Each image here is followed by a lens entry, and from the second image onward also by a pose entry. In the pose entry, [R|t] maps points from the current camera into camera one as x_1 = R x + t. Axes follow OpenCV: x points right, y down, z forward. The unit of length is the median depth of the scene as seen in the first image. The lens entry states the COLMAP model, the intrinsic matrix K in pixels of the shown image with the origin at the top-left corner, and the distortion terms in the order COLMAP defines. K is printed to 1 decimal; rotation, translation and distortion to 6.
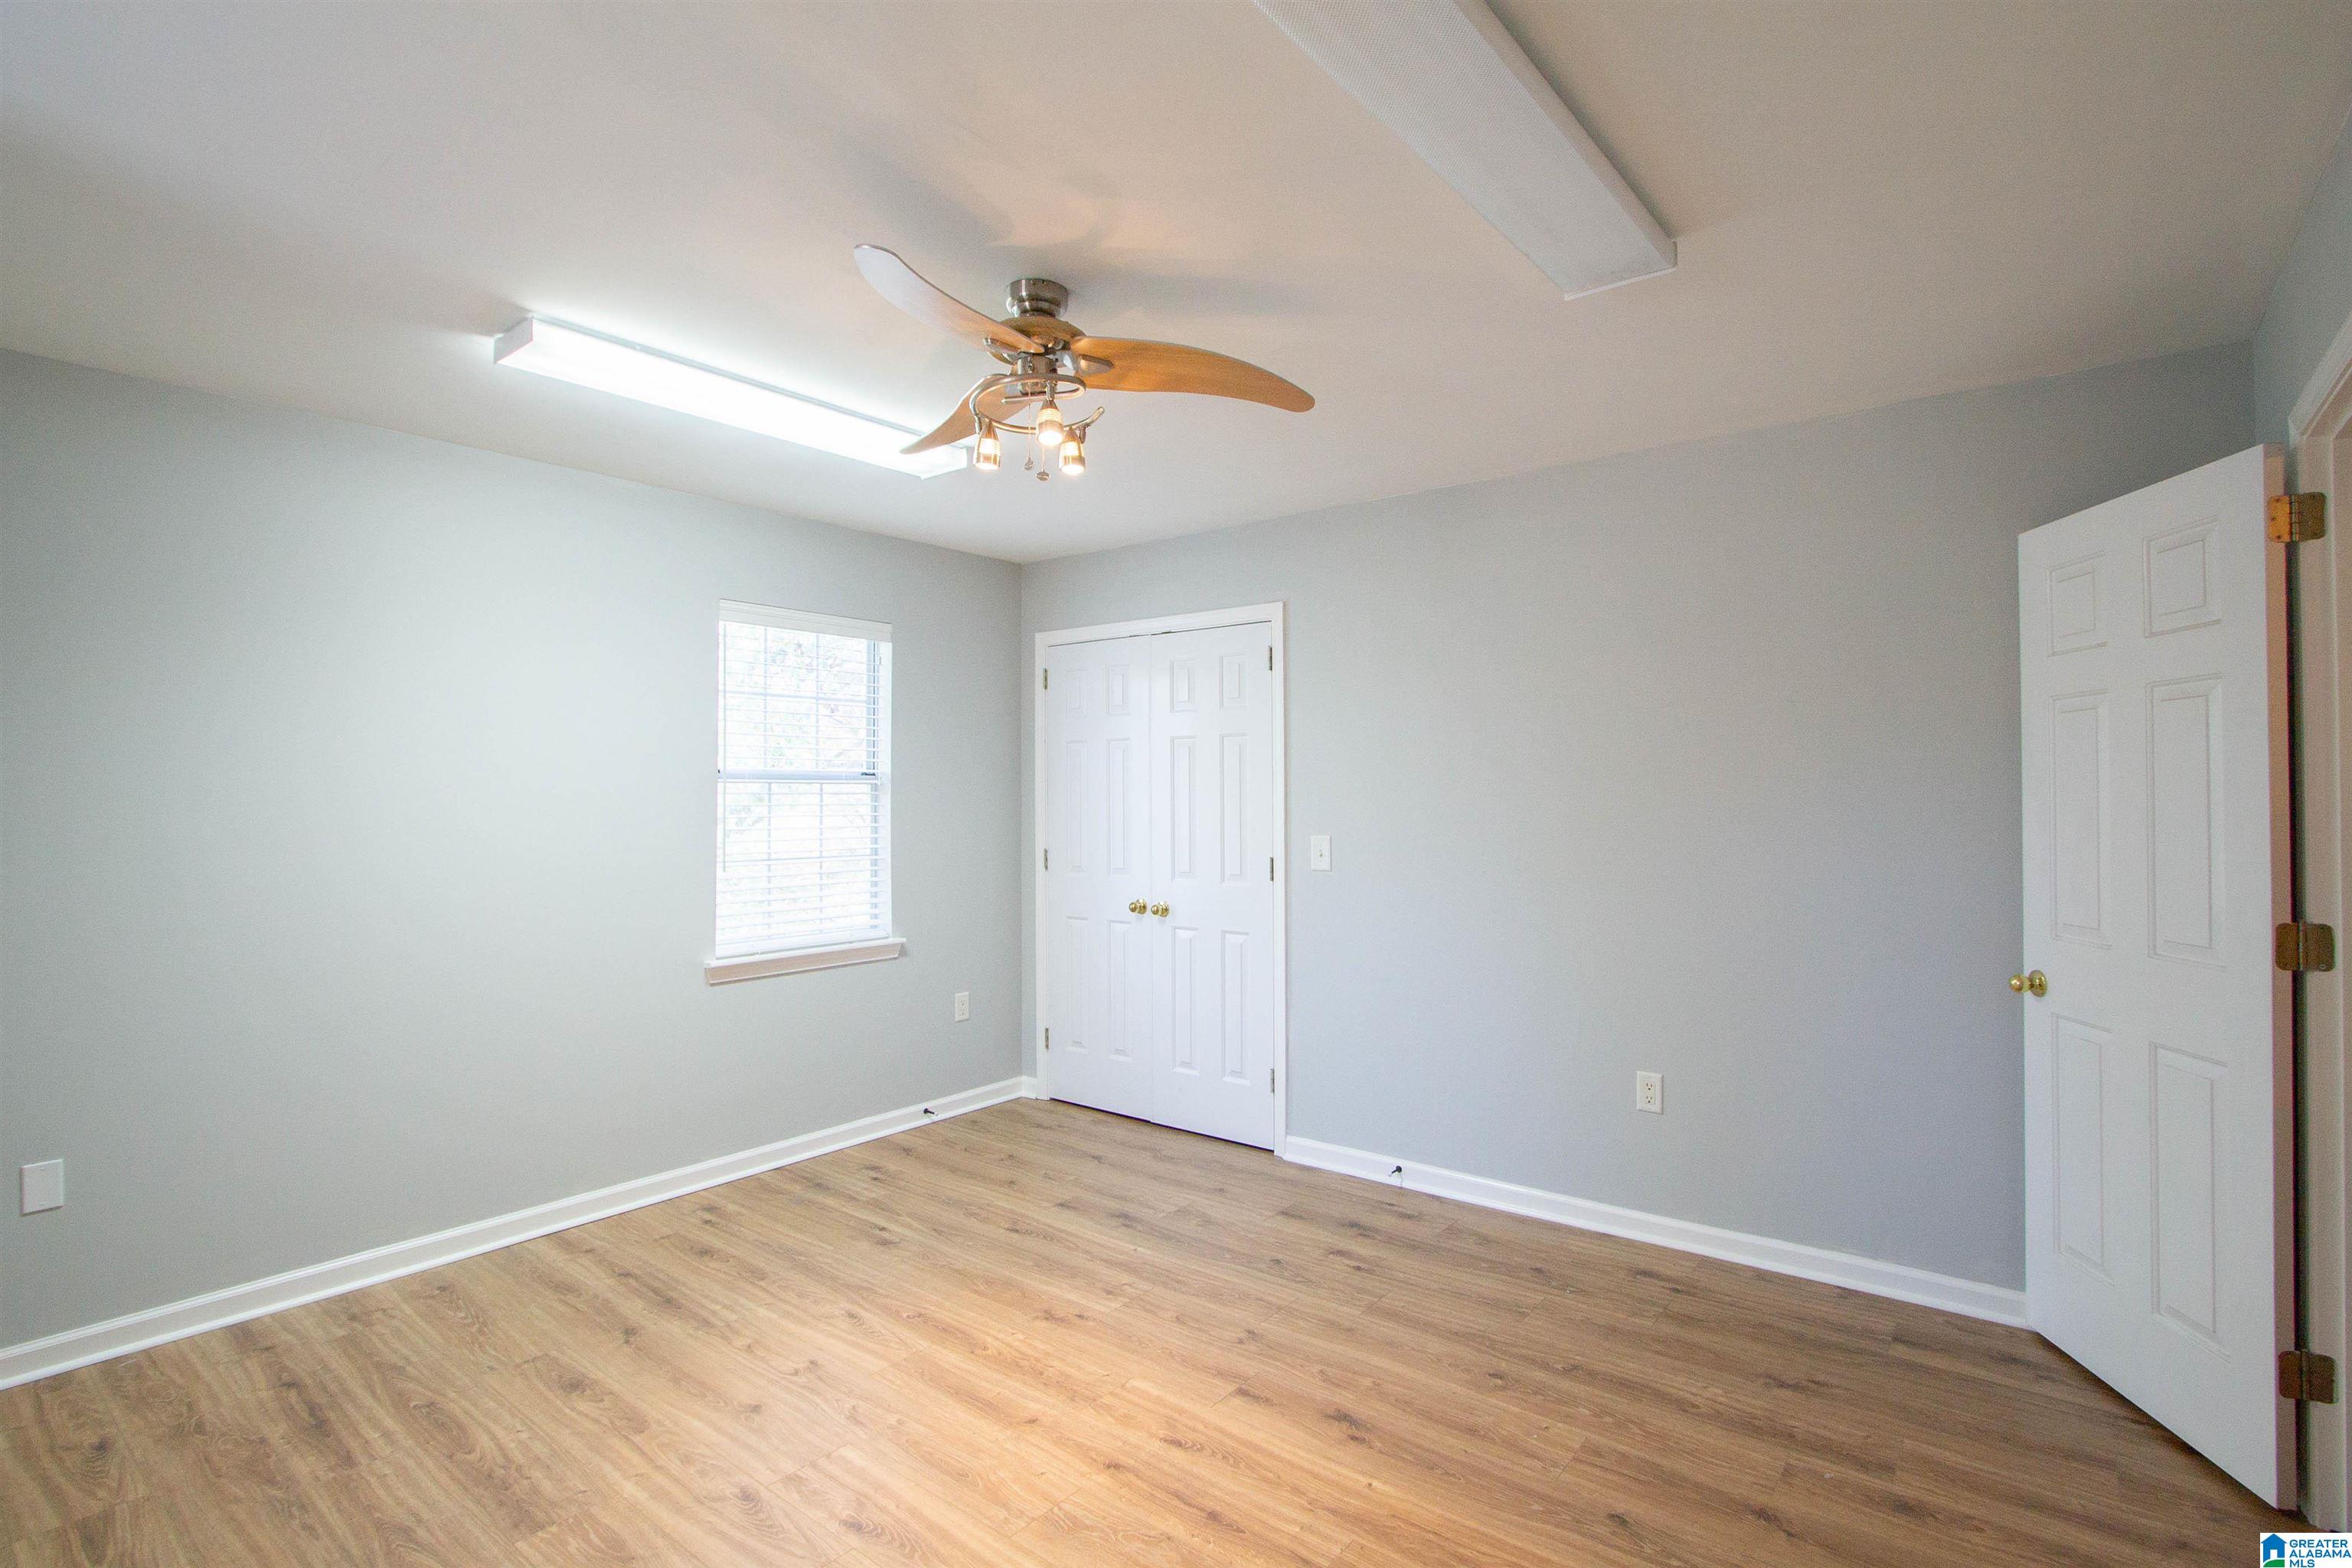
lens RADIAL K [[1110.5, 0, 1182.6], [0, 1110.5, 782.5], [0, 0, 1]] dist [-0.012921, 0.001076]
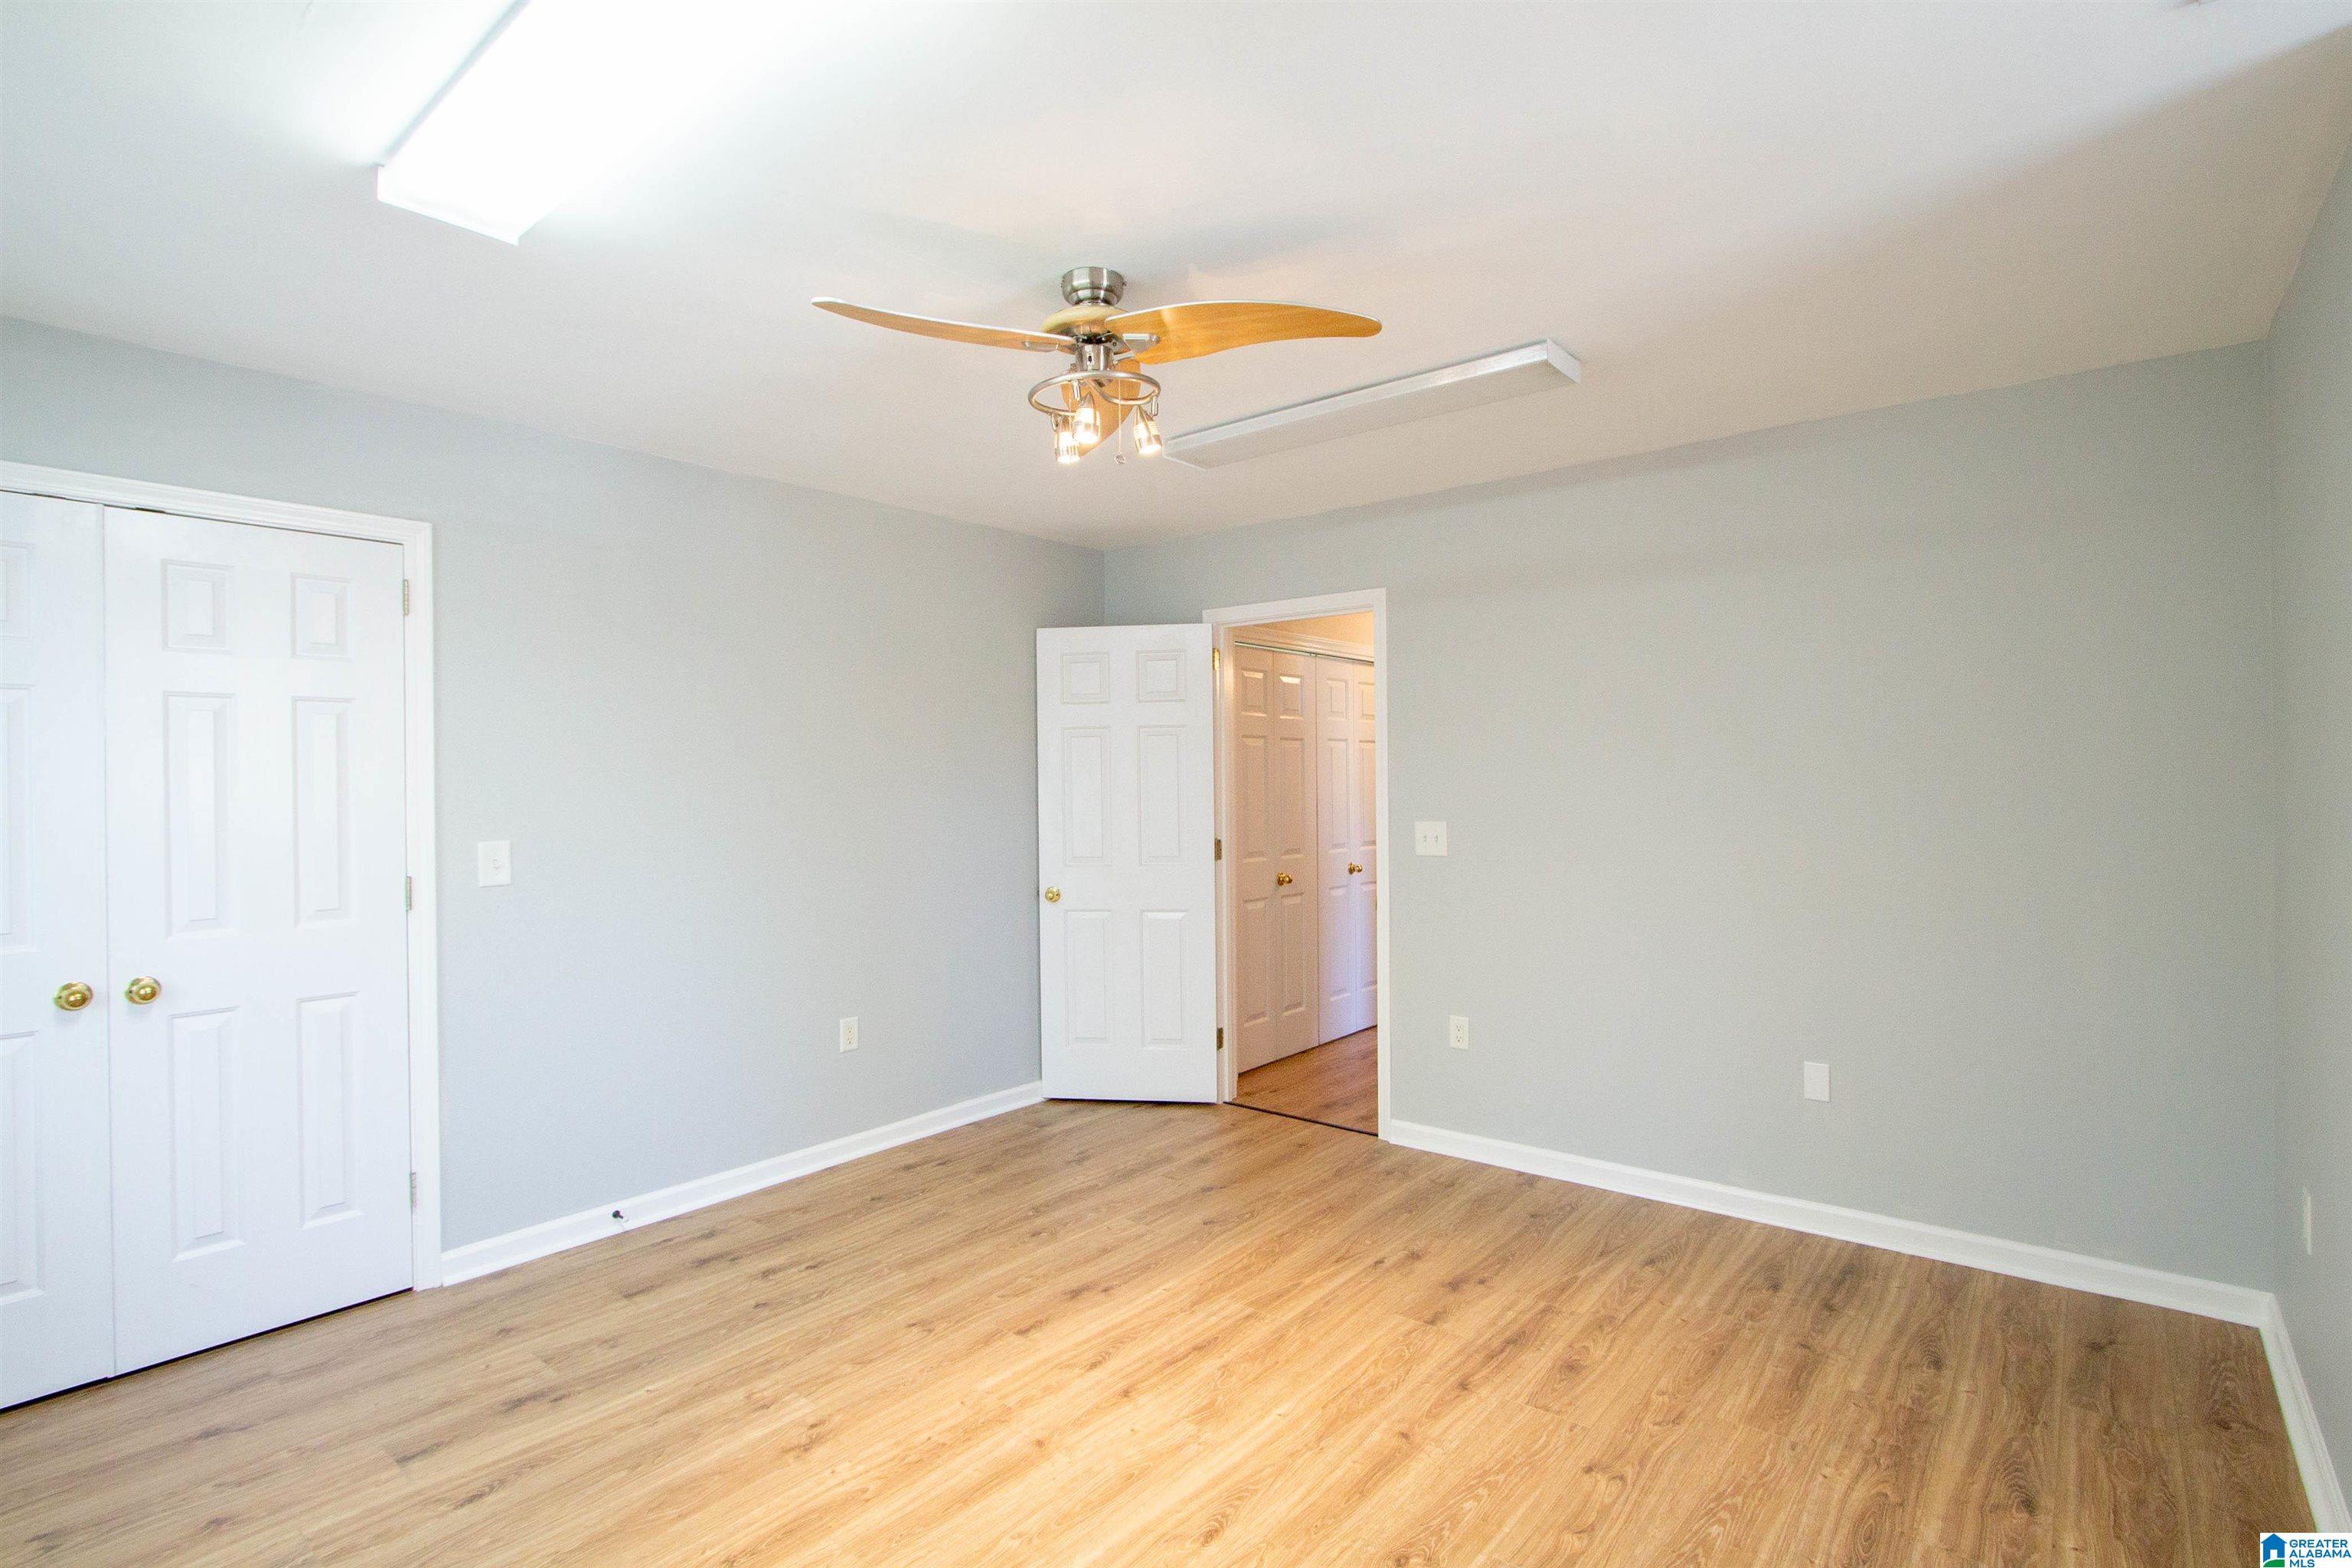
lens RADIAL K [[1110.5, 0, 1182.6], [0, 1110.5, 782.5], [0, 0, 1]] dist [-0.012921, 0.001076]
pose [[0.023455, 0.005017, 0.999712, -0.834384], [-0.001987, 0.999986, -0.004972, 0.012350], [-0.999723, -0.001870, 0.023465, 0.659971]]
